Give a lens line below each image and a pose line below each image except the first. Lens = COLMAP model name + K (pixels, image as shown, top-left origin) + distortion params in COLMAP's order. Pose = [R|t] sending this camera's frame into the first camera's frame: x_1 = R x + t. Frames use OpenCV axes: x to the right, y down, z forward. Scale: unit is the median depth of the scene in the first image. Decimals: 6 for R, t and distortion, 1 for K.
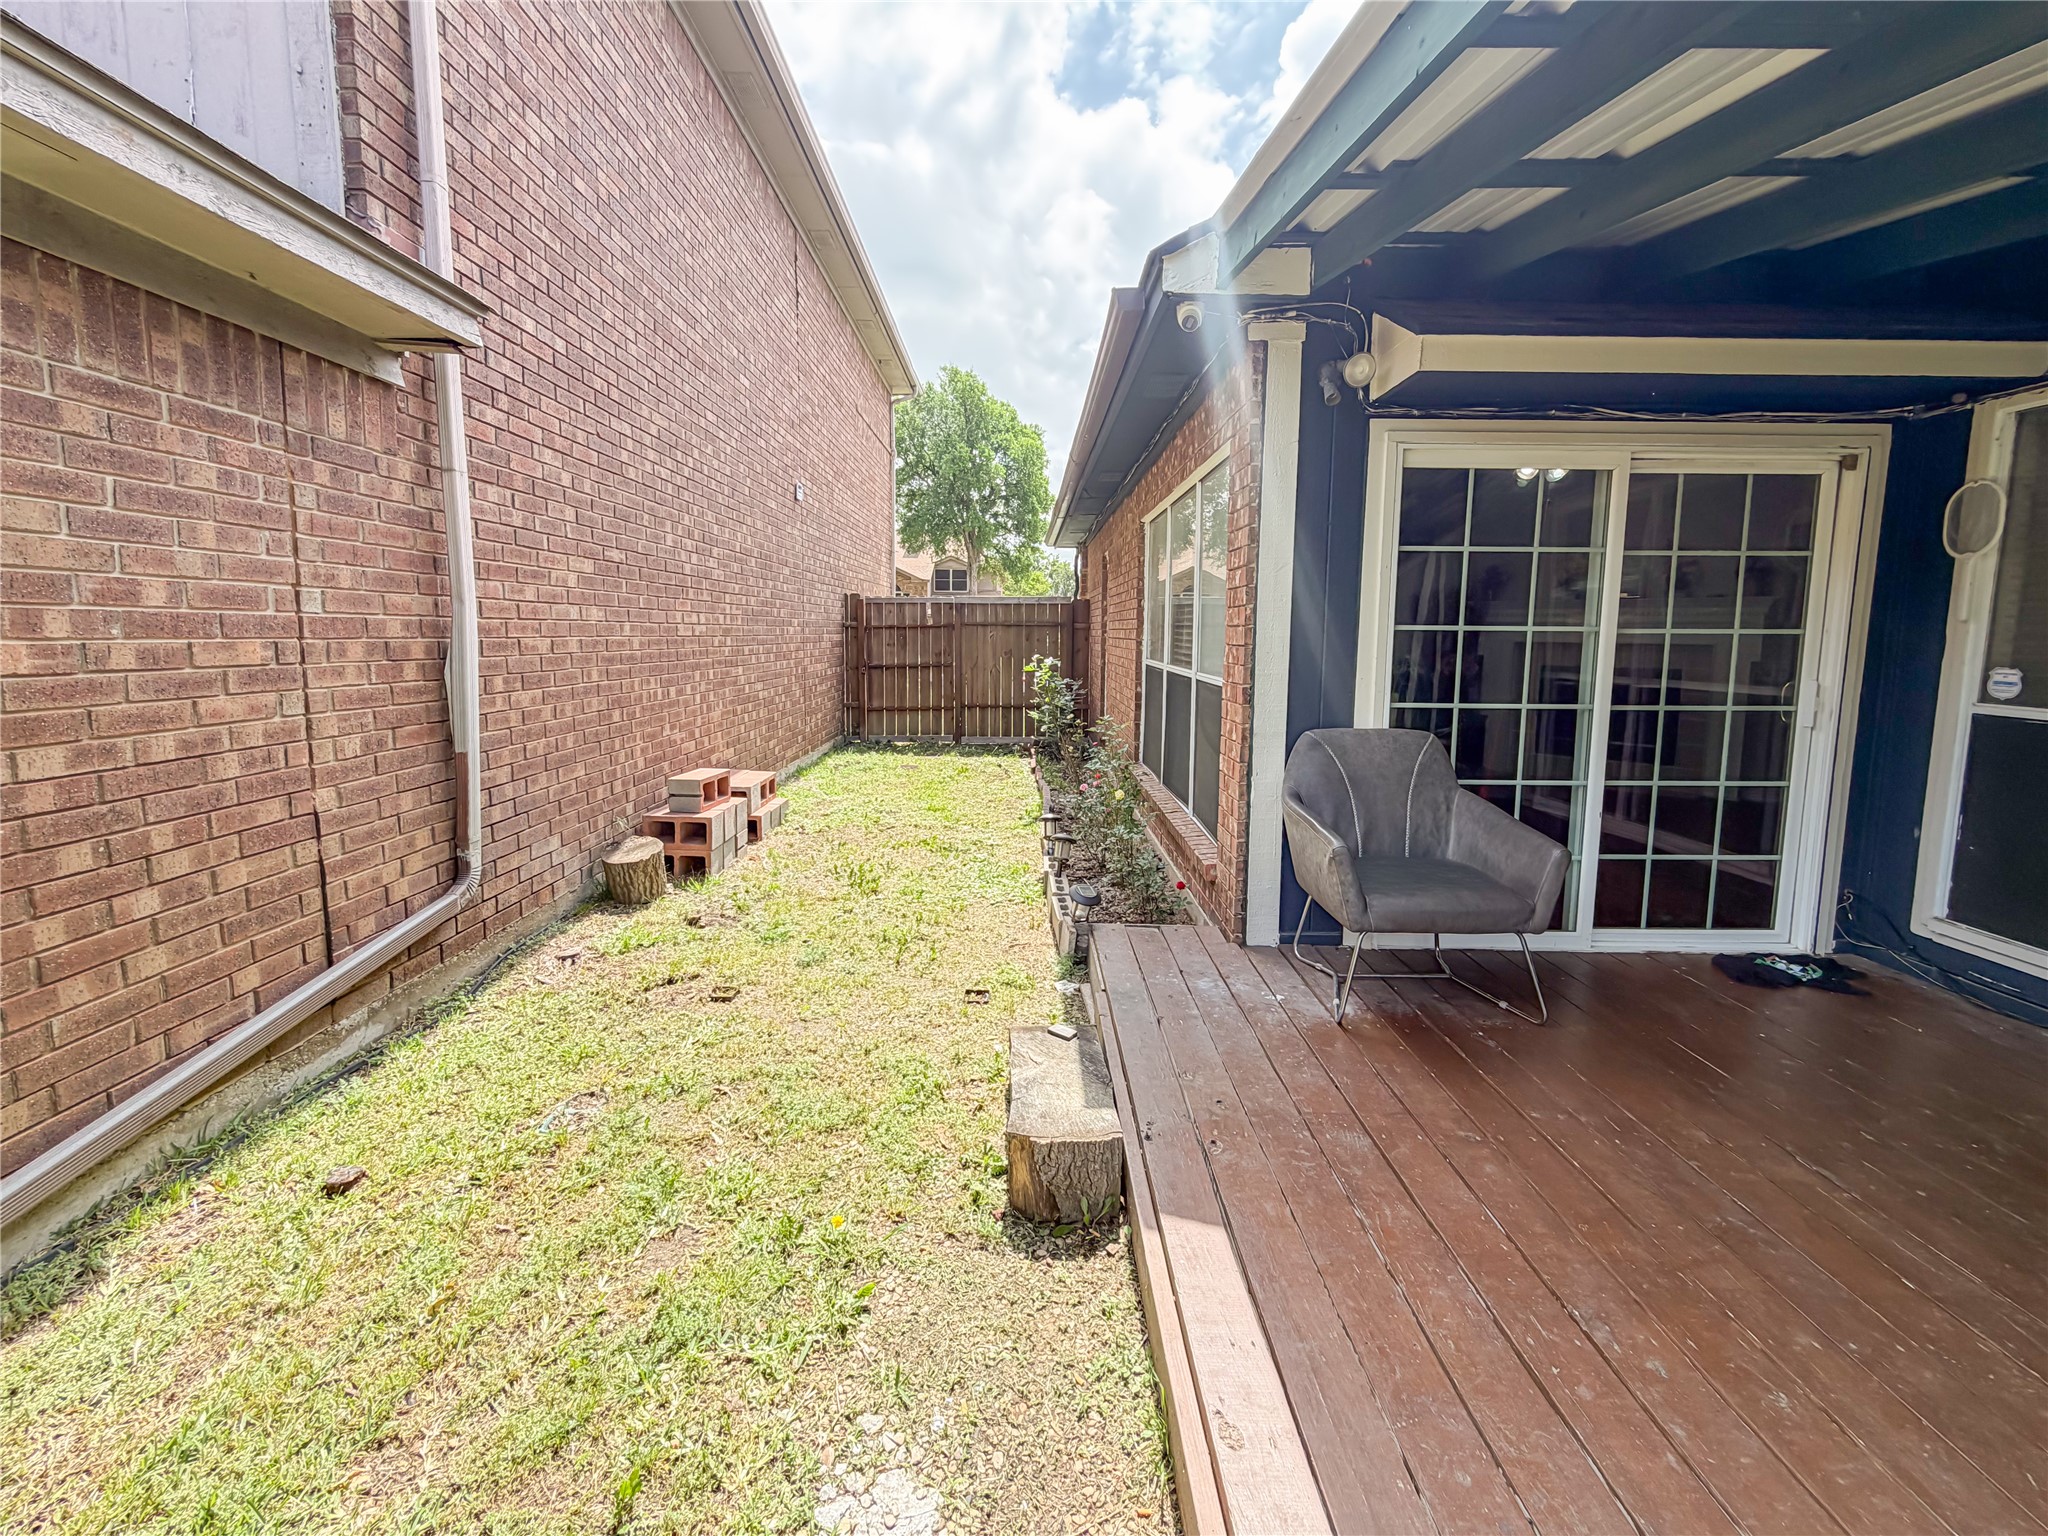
lens RADIAL K [[841.3, 0, 1017.0], [0, 841.3, 716.3], [0, 0, 1]] dist [0.000623, 0.000041]
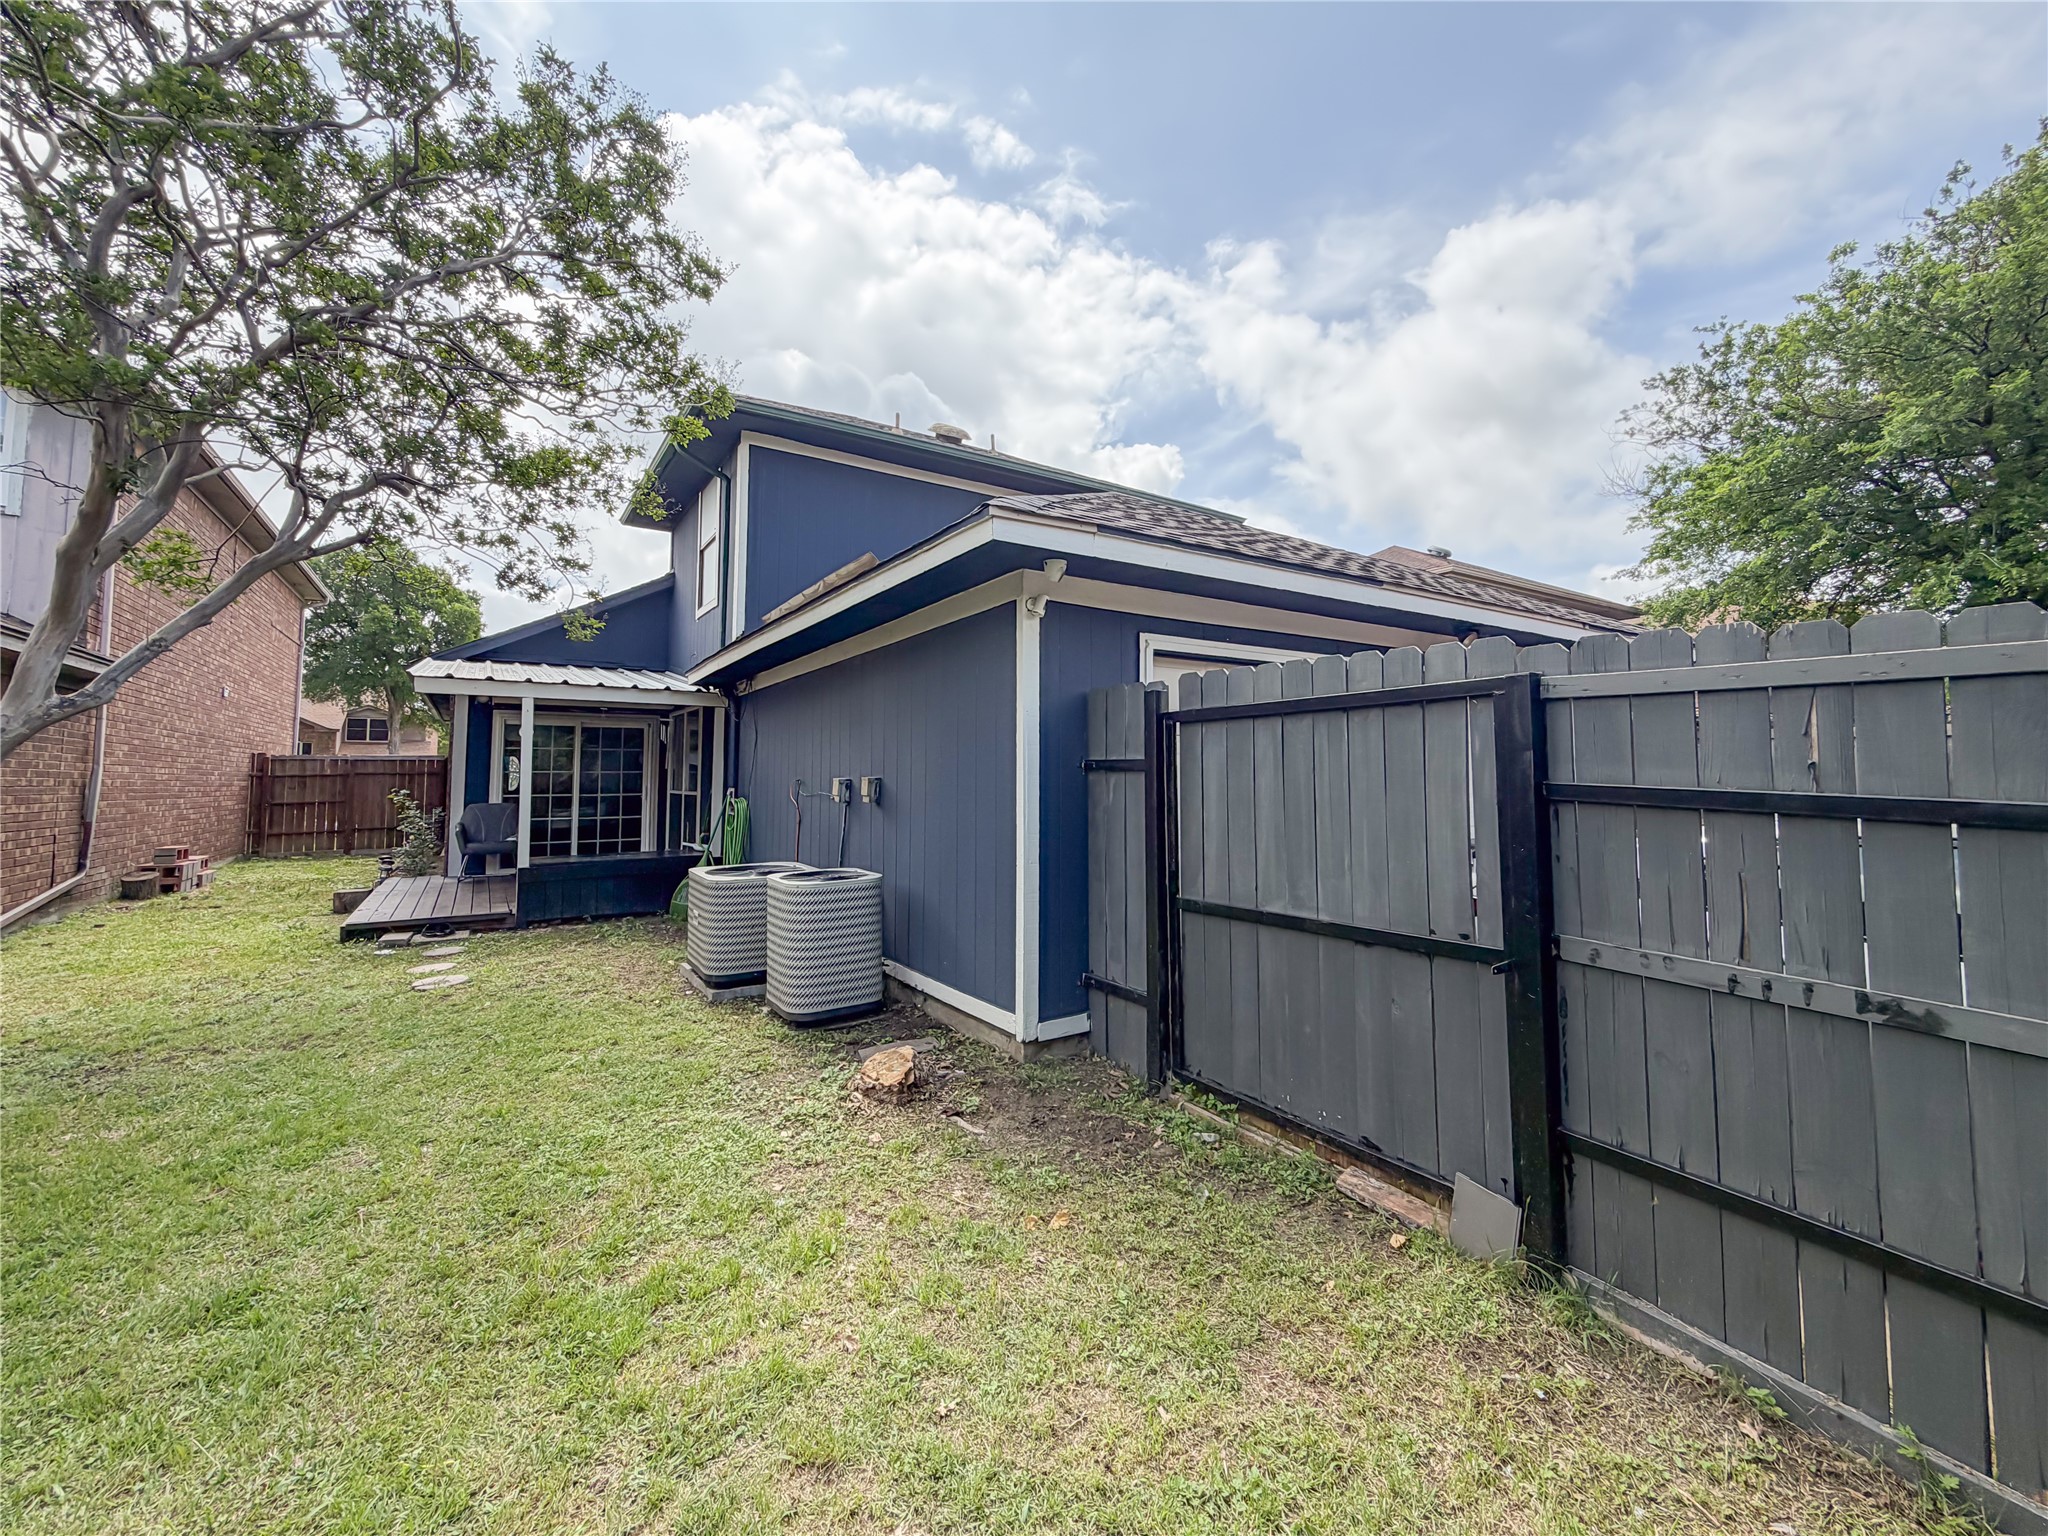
lens RADIAL K [[837.6, 0, 1017.2], [0, 837.6, 722.5], [0, 0, 1]] dist [-0.000862, -0.000131]
pose [[0.839075, 0.024456, 0.543466, 0.430826], [0.067700, 0.986529, -0.148919, 0.396944], [-0.539787, 0.161747, 0.826116, -3.430830]]
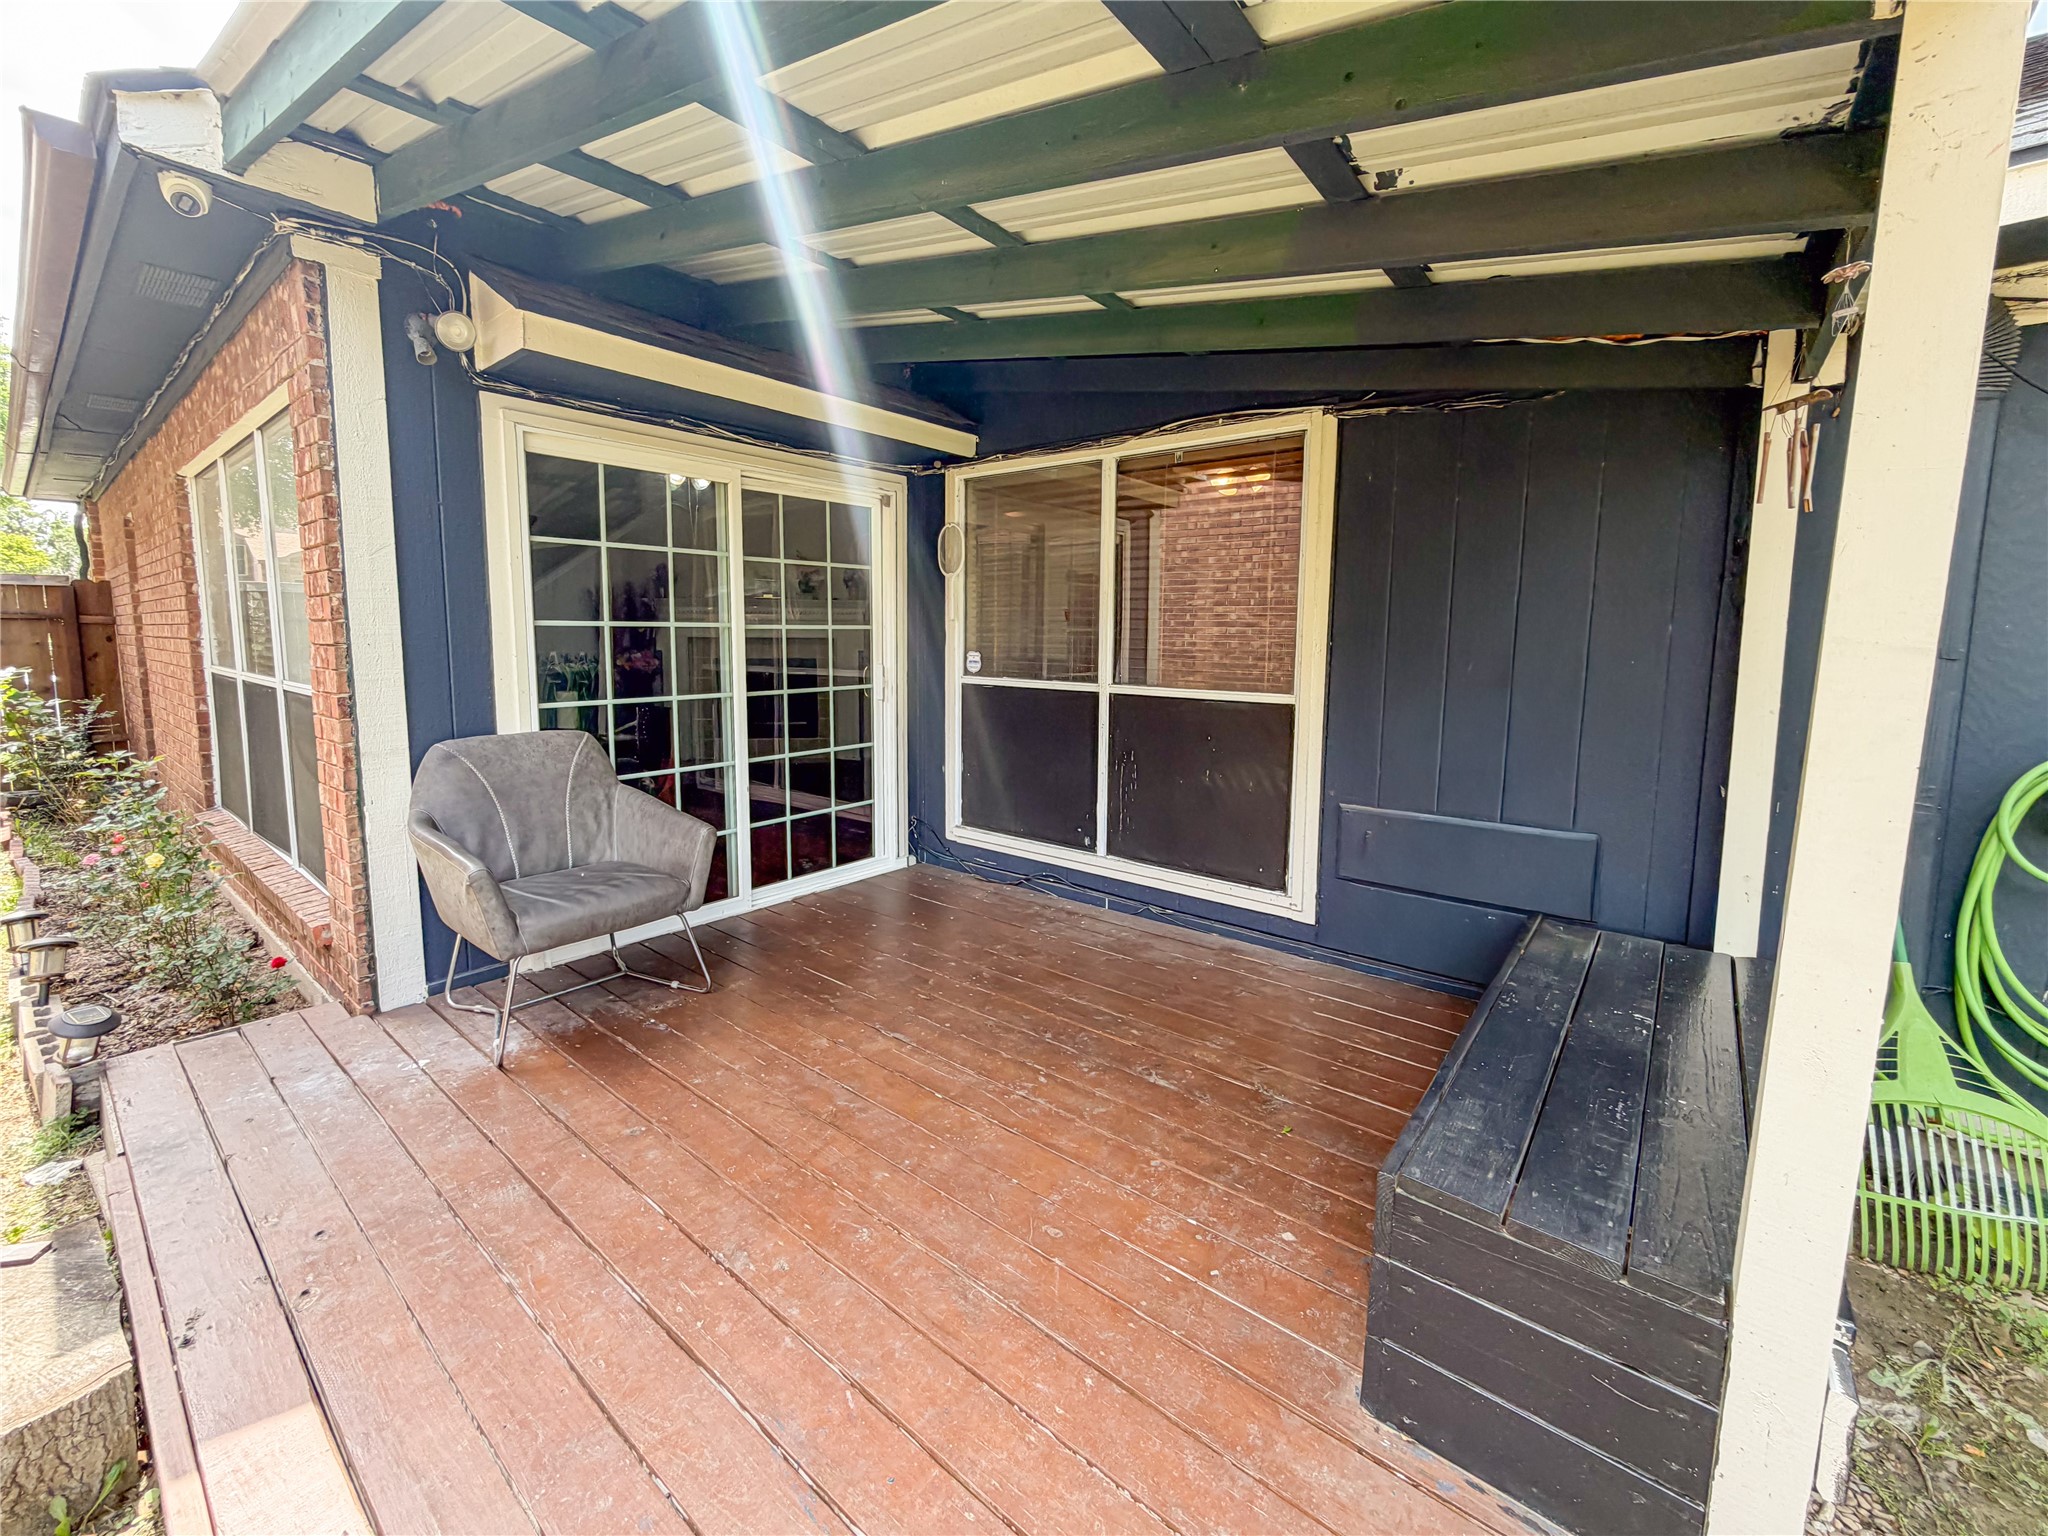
lens RADIAL K [[841.3, 0, 1017.0], [0, 841.3, 716.3], [0, 0, 1]] dist [0.000623, 0.000041]
pose [[0.634811, -0.082162, 0.768287, 0.068217], [0.078527, 0.996042, 0.041634, 0.000877], [-0.768667, 0.033901, 0.638750, -0.005050]]
